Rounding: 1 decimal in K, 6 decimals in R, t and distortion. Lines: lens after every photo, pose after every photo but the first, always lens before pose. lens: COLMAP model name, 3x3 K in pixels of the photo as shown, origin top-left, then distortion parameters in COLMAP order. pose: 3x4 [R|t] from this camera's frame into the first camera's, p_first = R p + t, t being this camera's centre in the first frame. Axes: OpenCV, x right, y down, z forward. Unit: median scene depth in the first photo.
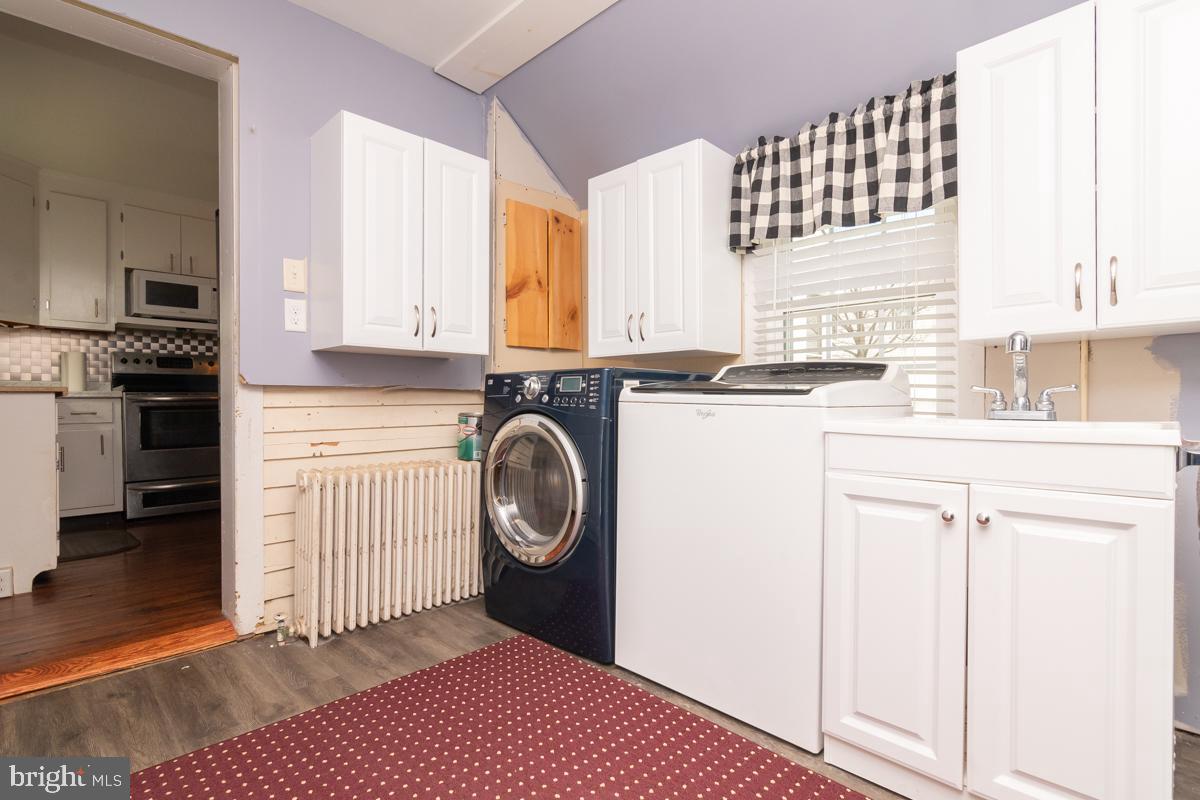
lens RADIAL K [[589.1, 0, 600.0], [0, 589.1, 400.0], [0, 0, 1]] dist [0.028718, 0.000604]
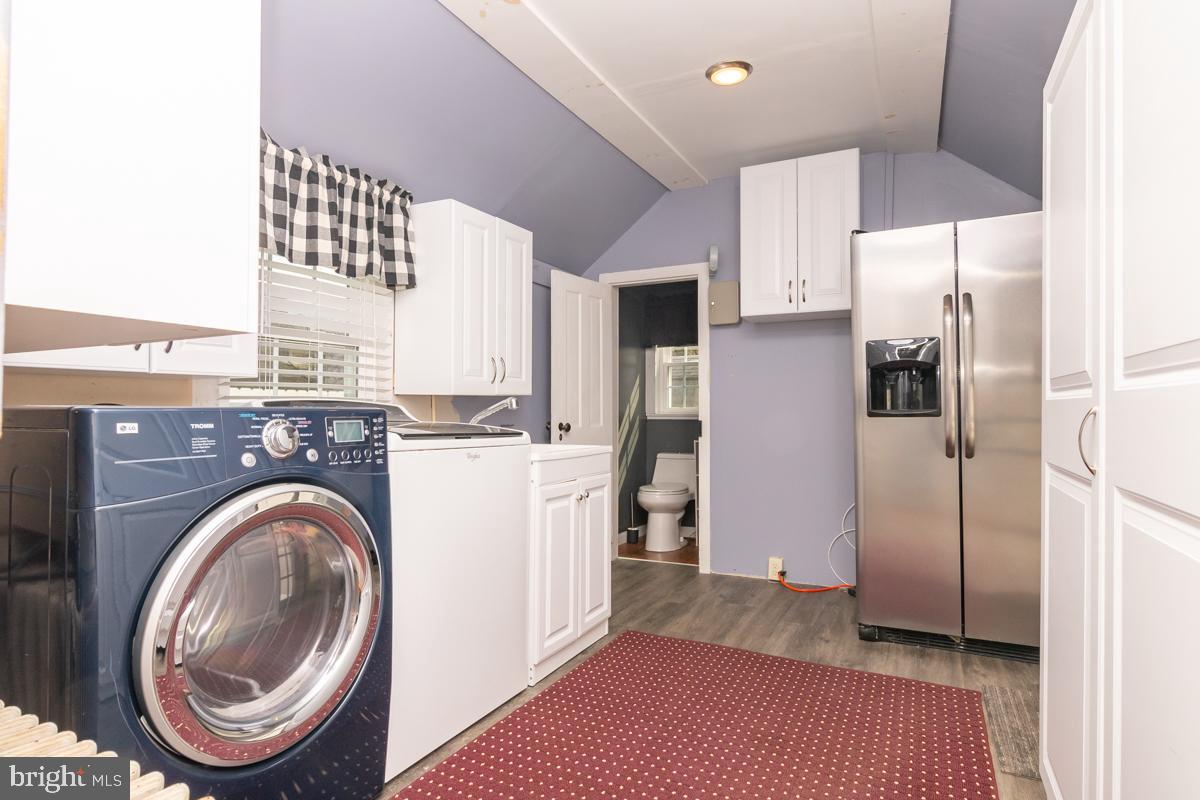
lens RADIAL K [[652.3, 0, 600.0], [0, 652.3, 400.0], [0, 0, 1]] dist [-0.000319, -0.000133]
pose [[-0.306354, 0.014481, 0.951807, -0.885687], [0.000956, 0.999888, -0.014905, -0.052982], [-0.951917, -0.003656, -0.306334, 0.980605]]
